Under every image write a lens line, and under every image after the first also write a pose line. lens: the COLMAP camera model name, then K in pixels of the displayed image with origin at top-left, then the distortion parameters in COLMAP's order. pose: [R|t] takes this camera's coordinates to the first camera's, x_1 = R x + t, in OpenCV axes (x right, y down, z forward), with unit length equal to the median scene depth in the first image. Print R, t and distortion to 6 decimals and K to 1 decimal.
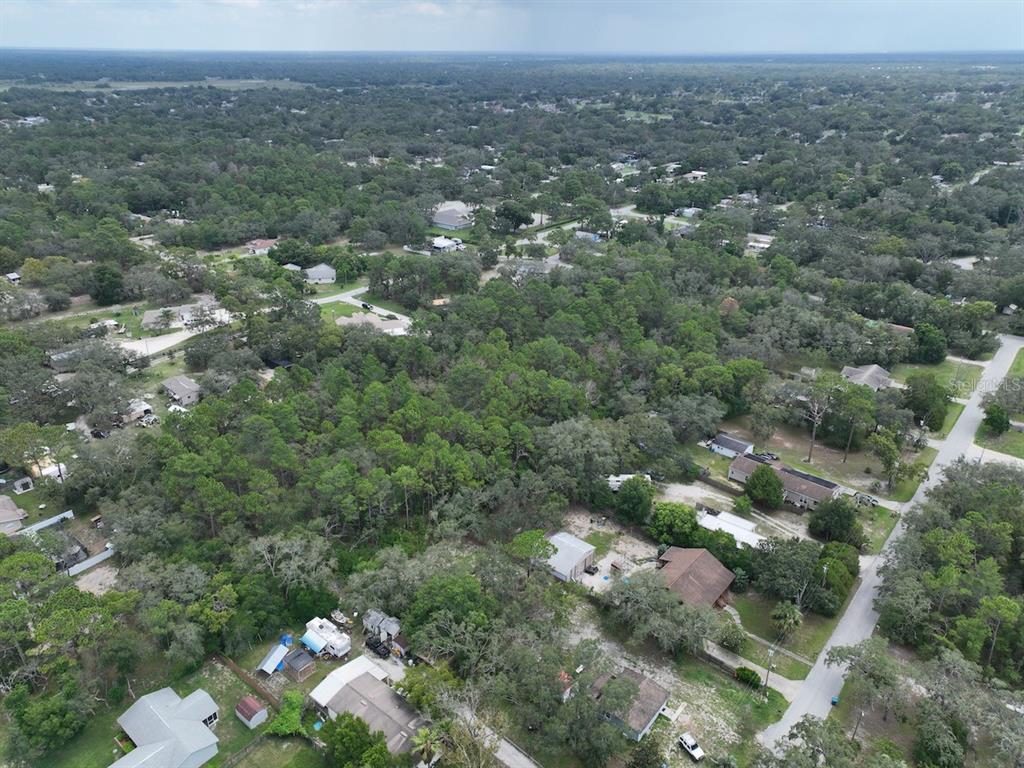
lens RADIAL K [[713.2, 0, 512.0], [0, 713.2, 384.0], [0, 0, 1]] dist [-0.000232, 0.014139]
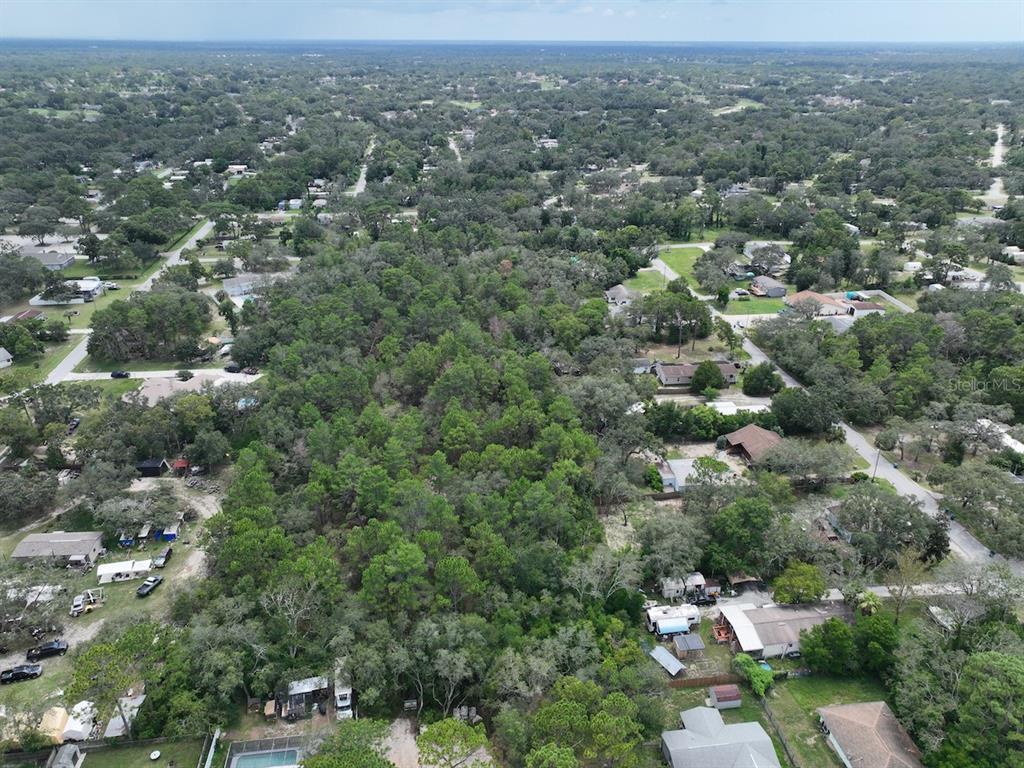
lens RADIAL K [[713.2, 0, 512.0], [0, 713.2, 384.0], [0, 0, 1]] dist [-0.000232, 0.014139]
pose [[0.672789, -0.317867, 0.668069, -0.663590], [0.307822, 0.941395, 0.137919, -0.117006], [-0.672756, 0.112856, 0.731206, 0.245245]]
